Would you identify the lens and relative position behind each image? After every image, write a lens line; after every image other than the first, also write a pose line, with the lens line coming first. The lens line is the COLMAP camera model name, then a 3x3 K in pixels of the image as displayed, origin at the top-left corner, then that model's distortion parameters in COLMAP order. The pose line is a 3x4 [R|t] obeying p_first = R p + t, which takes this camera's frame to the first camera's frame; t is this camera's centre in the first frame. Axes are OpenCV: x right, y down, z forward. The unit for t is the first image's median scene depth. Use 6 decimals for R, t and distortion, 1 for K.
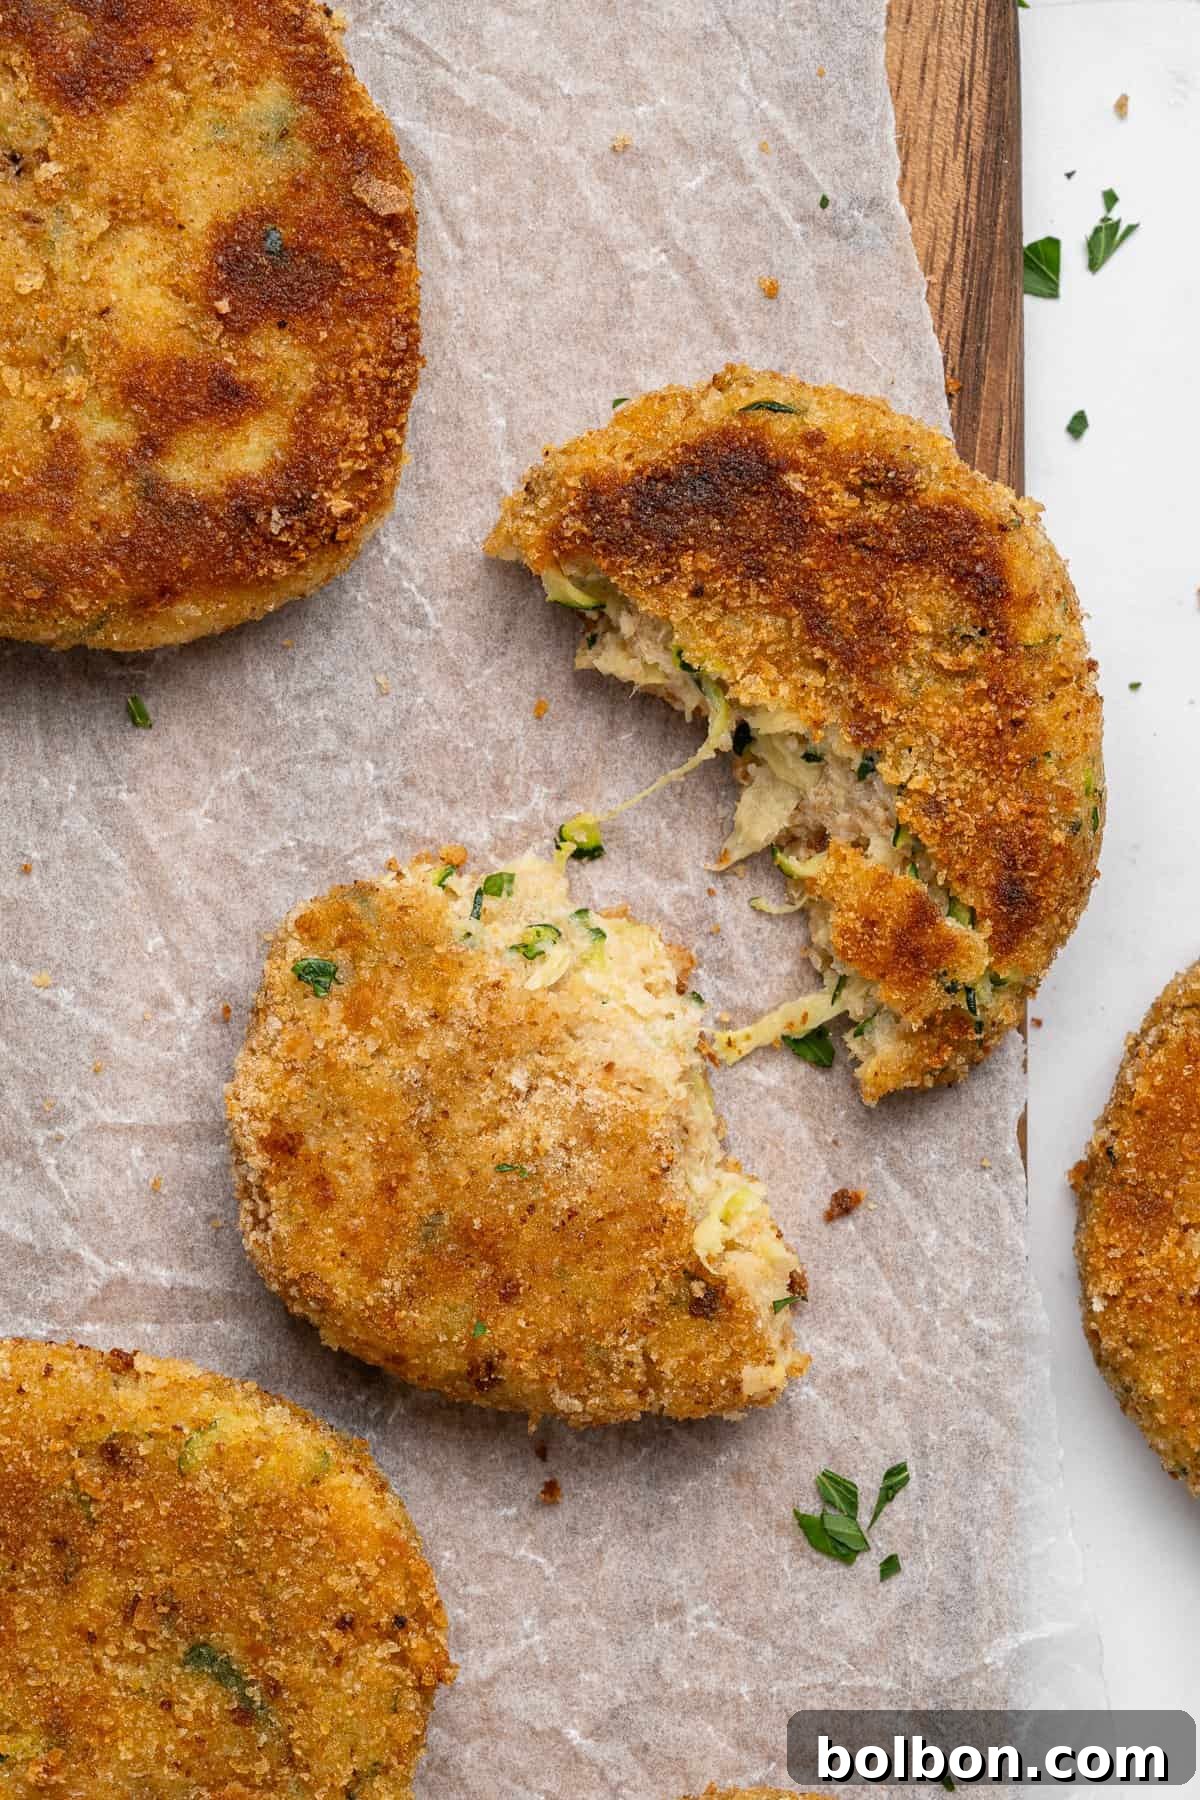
lens RADIAL K [[4979.2, 0, 600.0], [0, 4979.2, 900.0], [0, 0, 1]] dist [-0.046384, -1.363913]
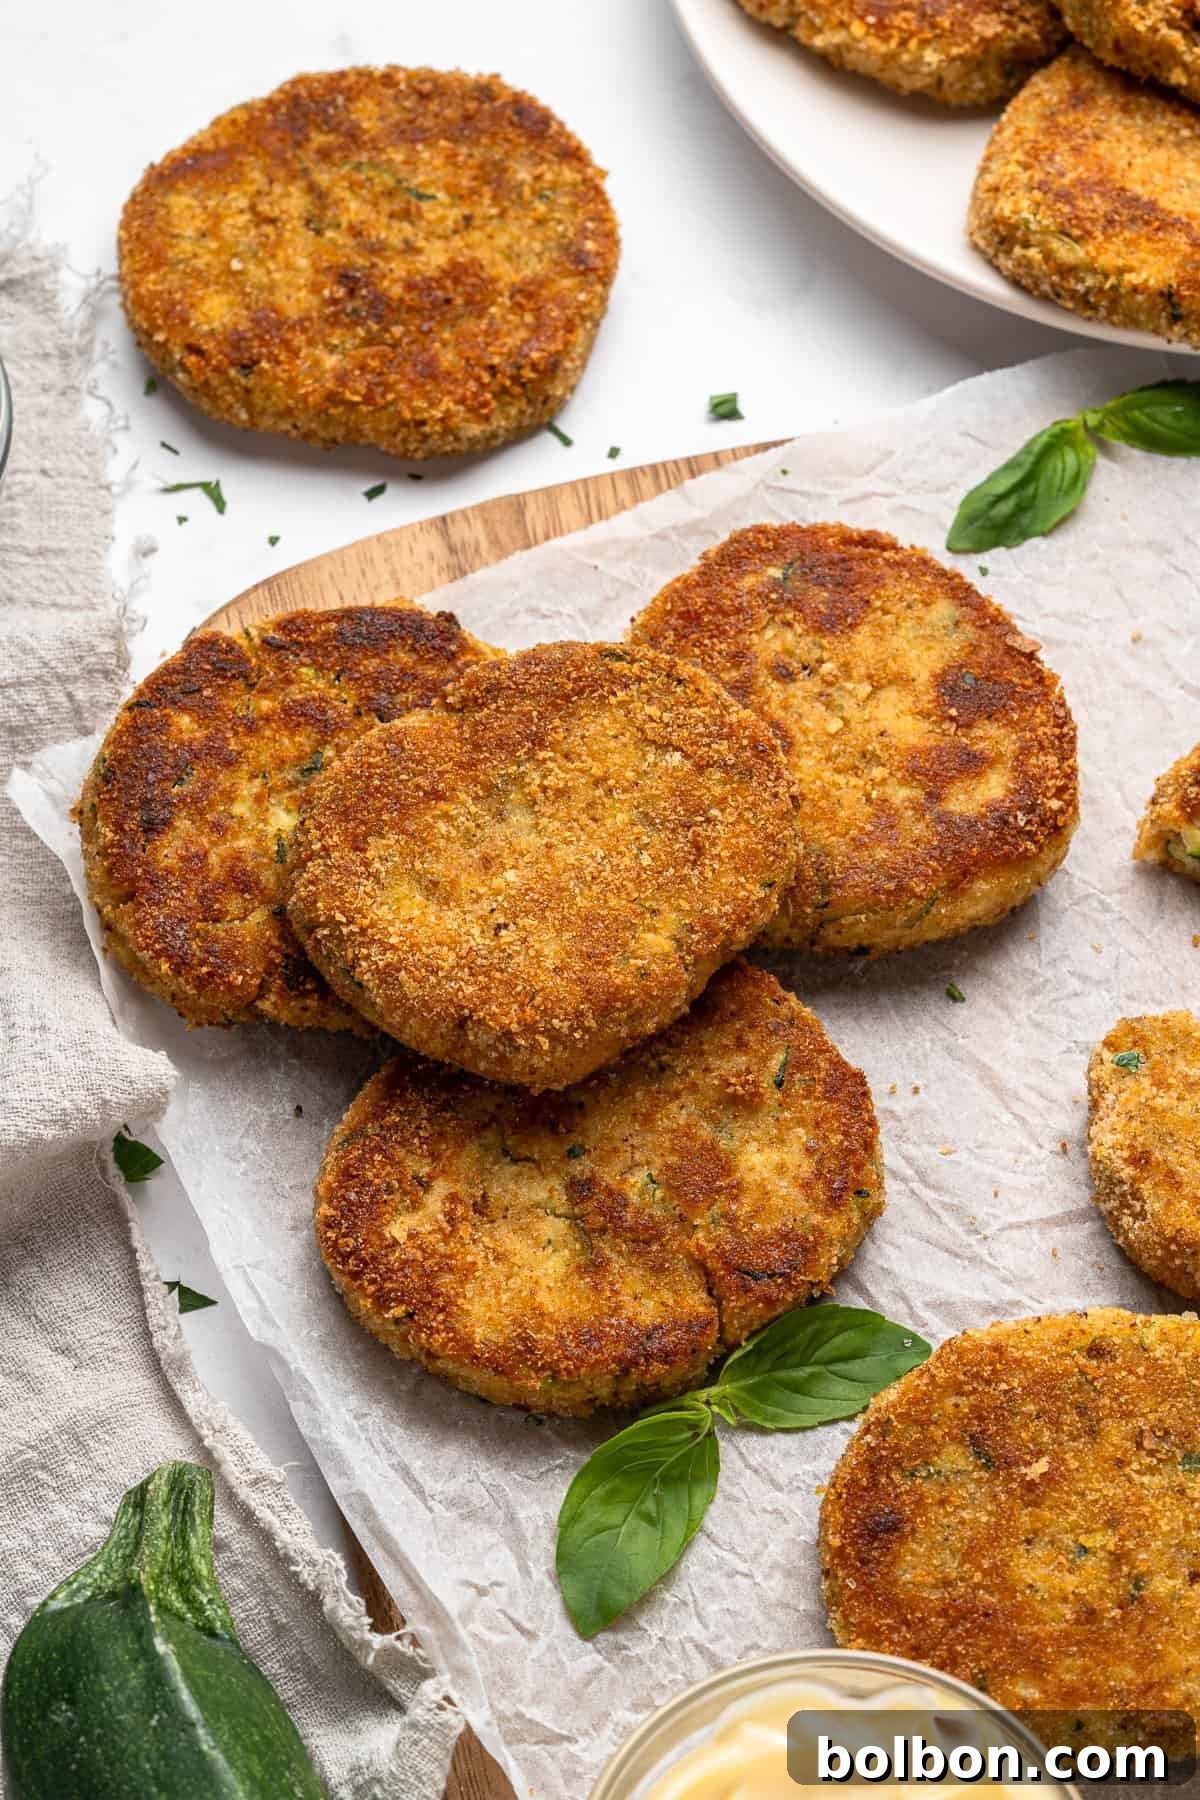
lens RADIAL K [[4979.2, 0, 600.0], [0, 4979.2, 900.0], [0, 0, 1]] dist [-0.046384, -1.363913]
pose [[0.967533, -0.216165, 0.130965, -0.415076], [0.252722, 0.834081, -0.490347, 0.704725], [-0.003240, 0.507525, 0.861631, -0.381112]]
